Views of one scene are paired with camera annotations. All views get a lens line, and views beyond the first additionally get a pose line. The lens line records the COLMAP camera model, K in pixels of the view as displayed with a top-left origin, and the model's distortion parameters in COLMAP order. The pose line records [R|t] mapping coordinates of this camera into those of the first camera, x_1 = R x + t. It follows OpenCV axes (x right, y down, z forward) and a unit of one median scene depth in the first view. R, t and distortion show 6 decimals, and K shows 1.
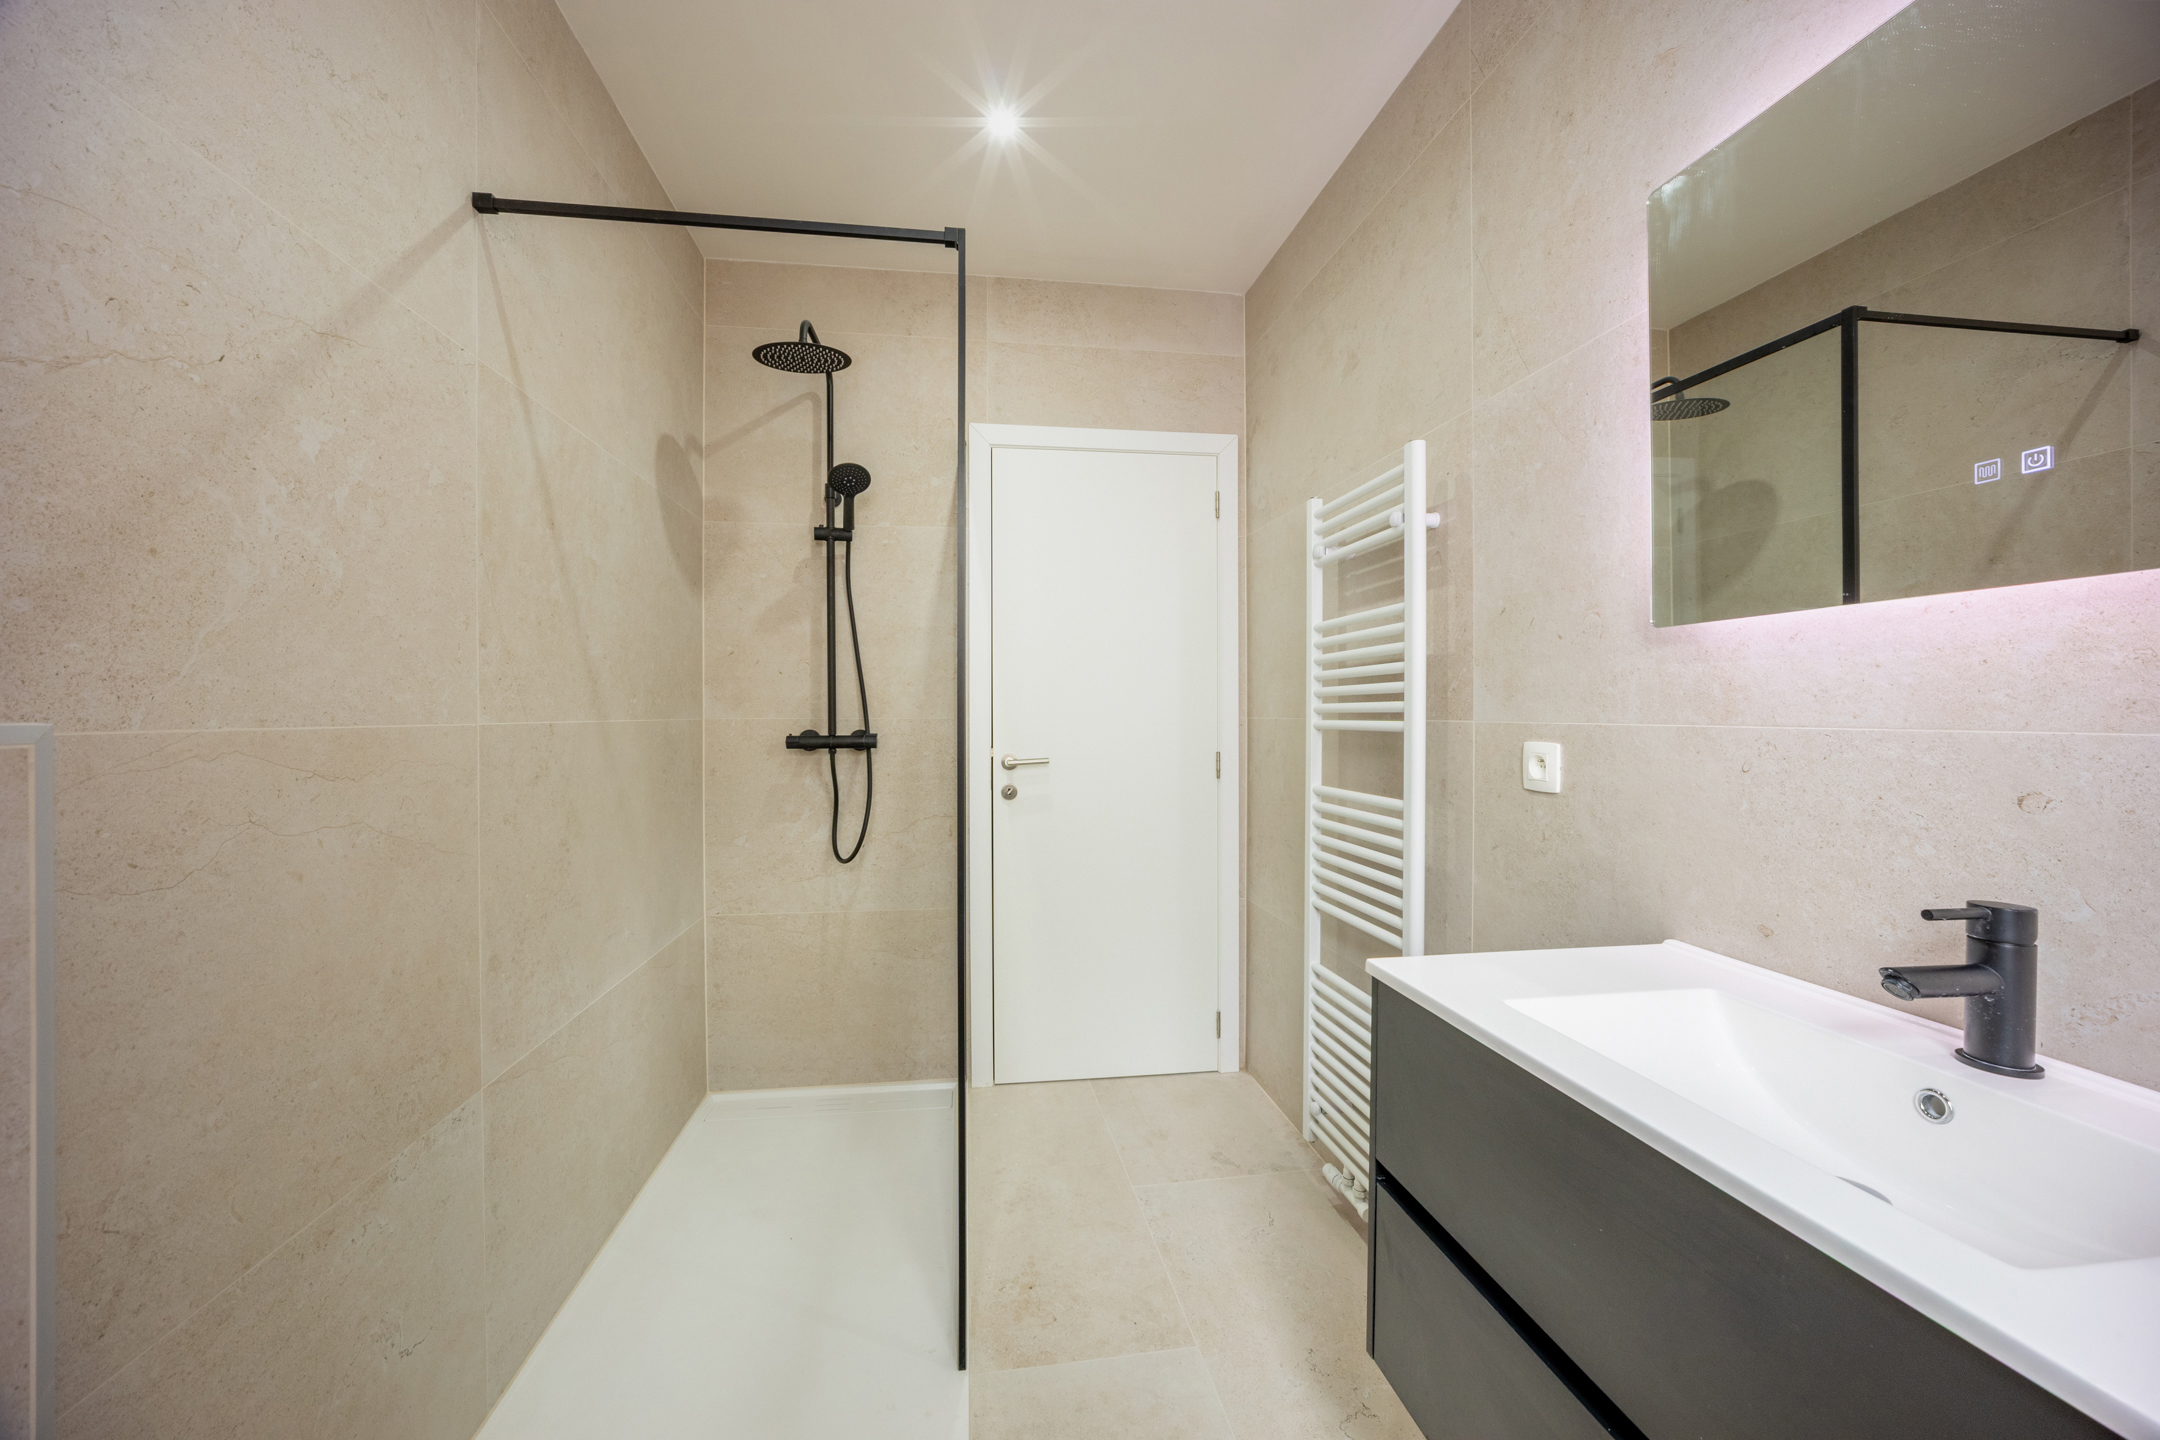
lens RADIAL K [[885.7, 0, 1070.6], [0, 885.7, 714.9], [0, 0, 1]] dist [0.002877, 0.000907]
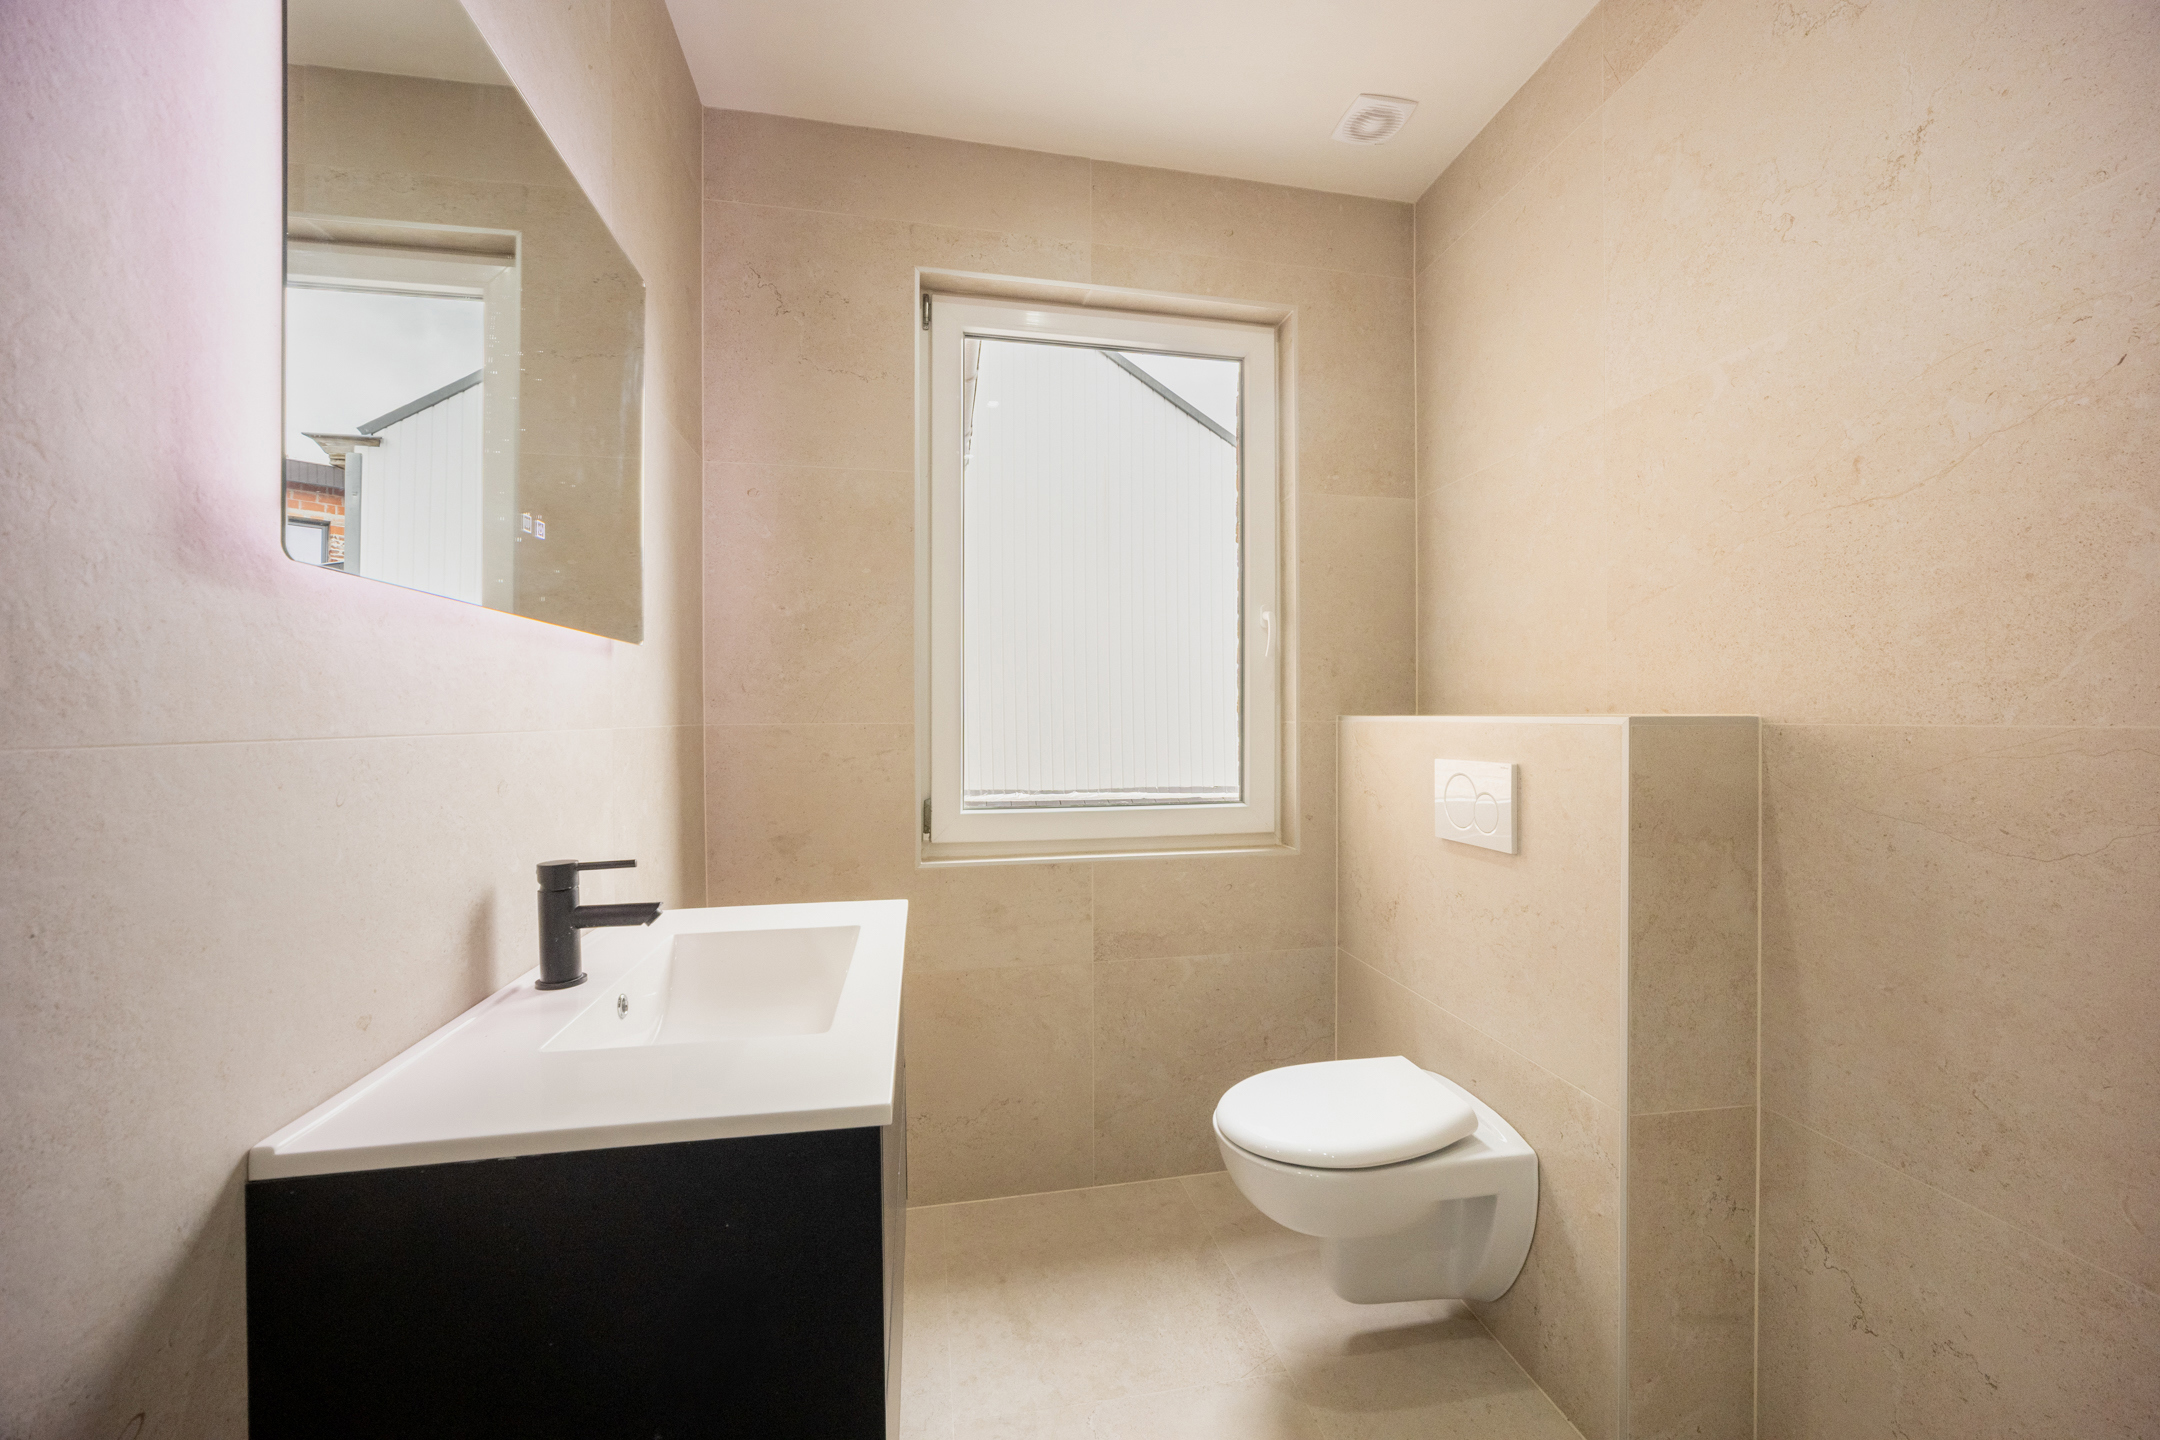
lens RADIAL K [[885.7, 0, 1070.6], [0, 885.7, 714.9], [0, 0, 1]] dist [0.002877, 0.000907]
pose [[-0.999828, 0.004856, -0.017914, 0.279609], [0.004799, 0.999983, 0.003191, -0.006489], [0.017929, 0.003105, -0.999834, 2.137683]]
